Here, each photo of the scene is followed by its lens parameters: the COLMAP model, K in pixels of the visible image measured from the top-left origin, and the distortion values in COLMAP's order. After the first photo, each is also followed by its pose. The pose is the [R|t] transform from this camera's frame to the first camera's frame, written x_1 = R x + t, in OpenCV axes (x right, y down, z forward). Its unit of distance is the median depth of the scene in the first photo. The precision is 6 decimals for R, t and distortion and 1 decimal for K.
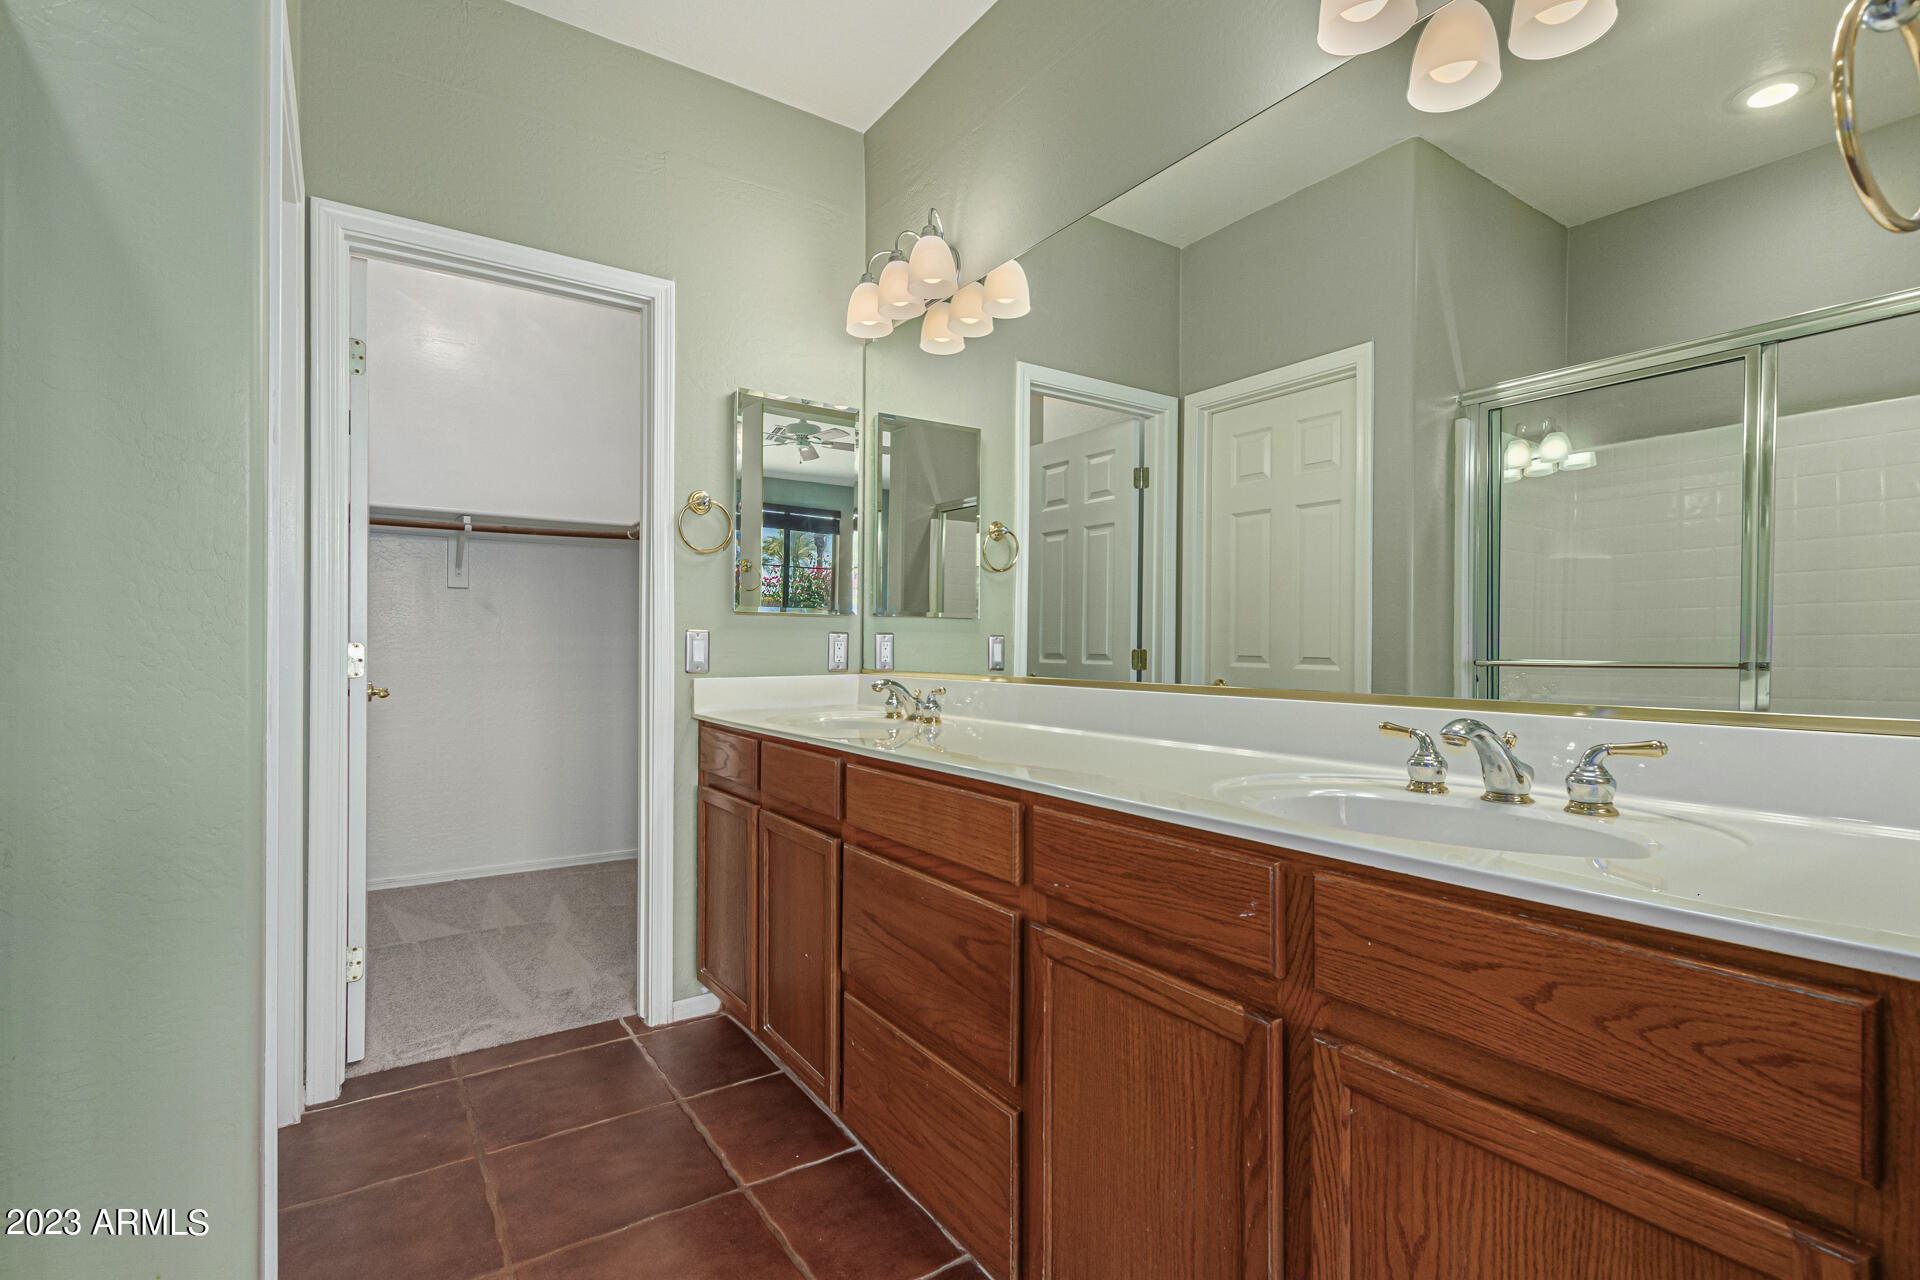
lens RADIAL K [[884.2, 0, 957.0], [0, 884.2, 645.6], [0, 0, 1]] dist [0.003292, -0.002695]
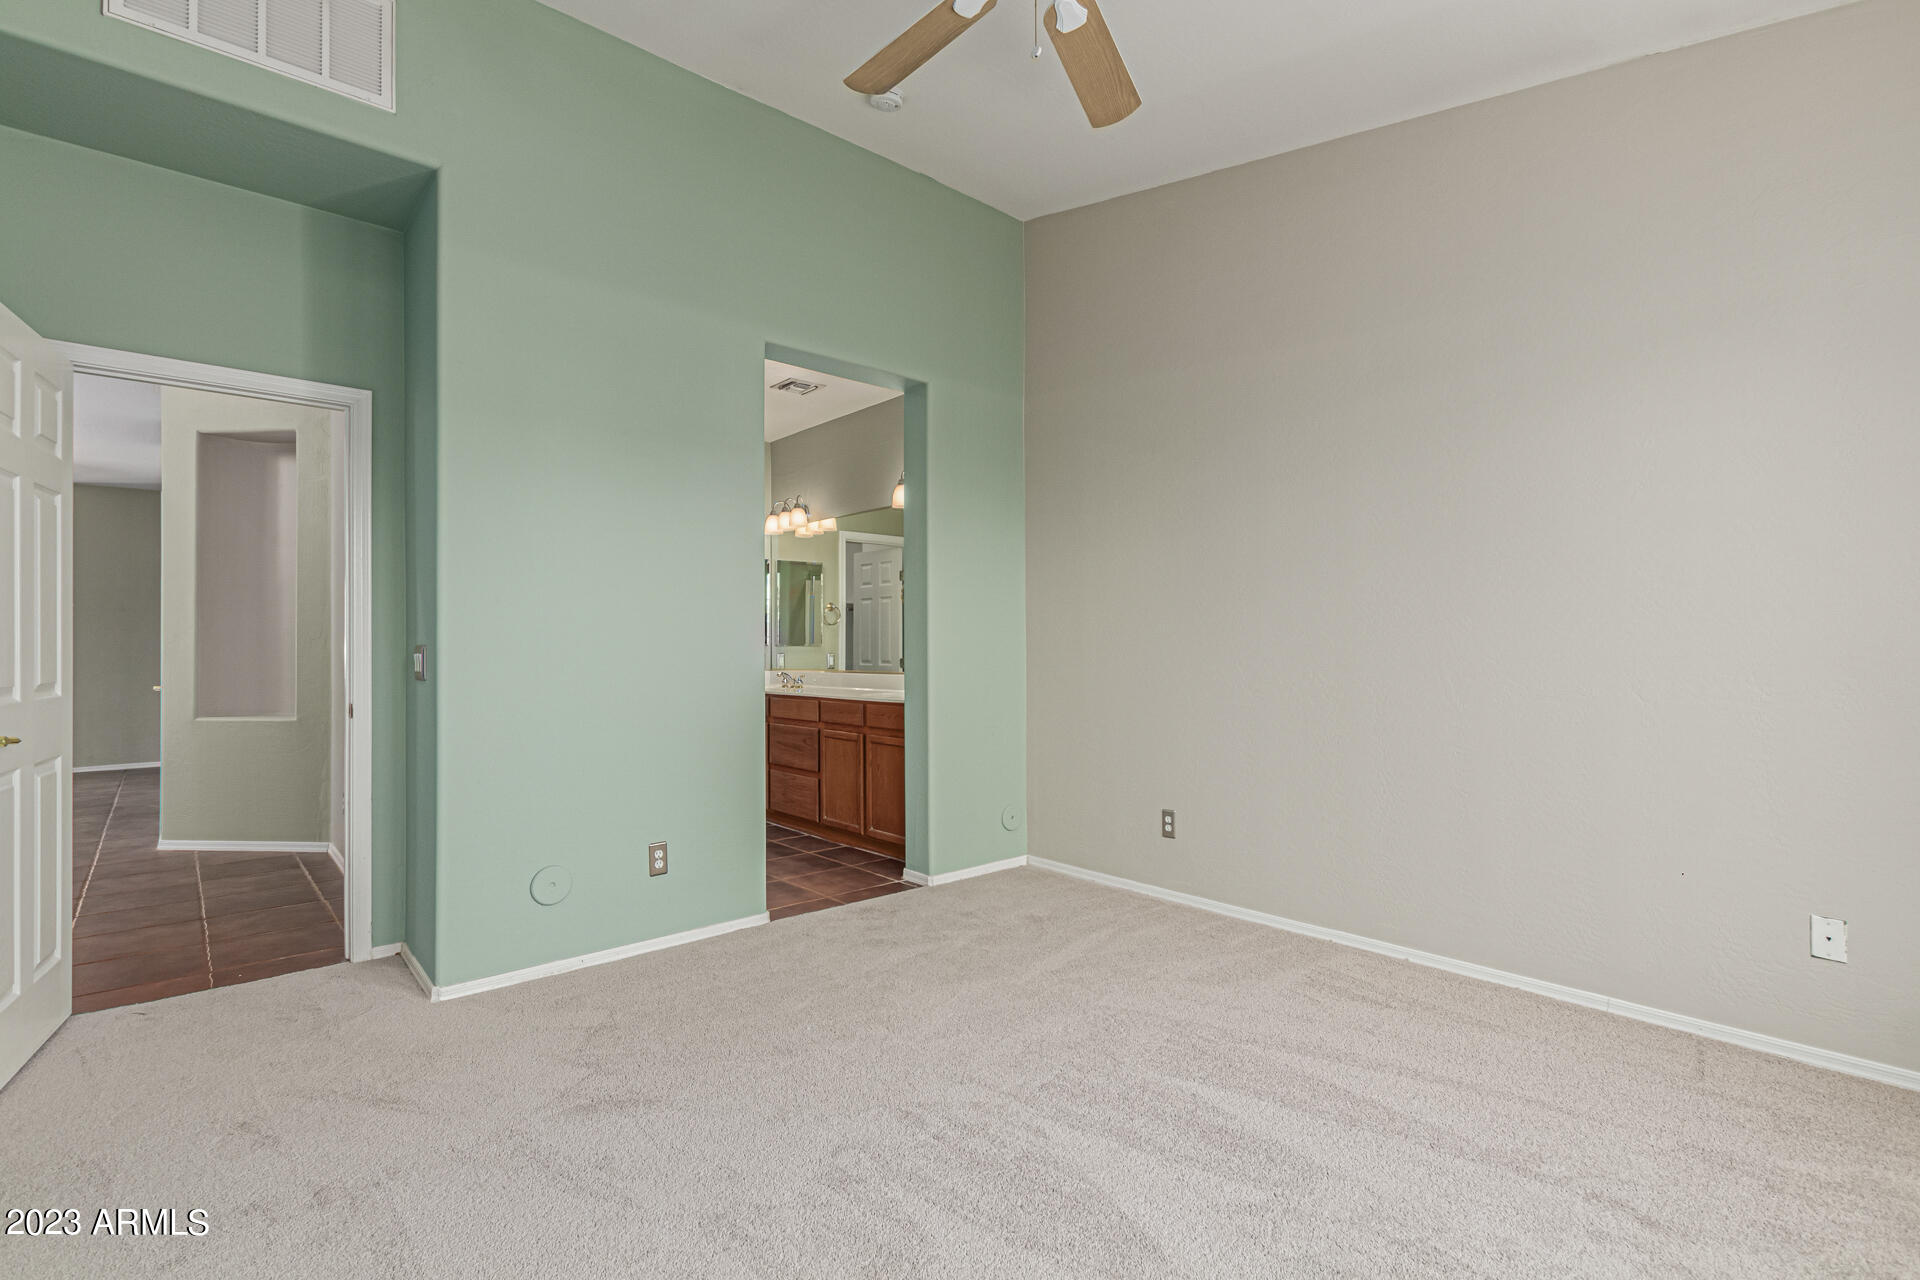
lens RADIAL K [[884.2, 0, 957.3], [0, 884.2, 636.9], [0, 0, 1]] dist [0.003292, -0.002695]
pose [[0.992312, -0.010116, 0.123351, 0.102357], [0.011547, 0.999874, -0.010889, -0.028911], [-0.123226, 0.012229, 0.992303, -1.508506]]
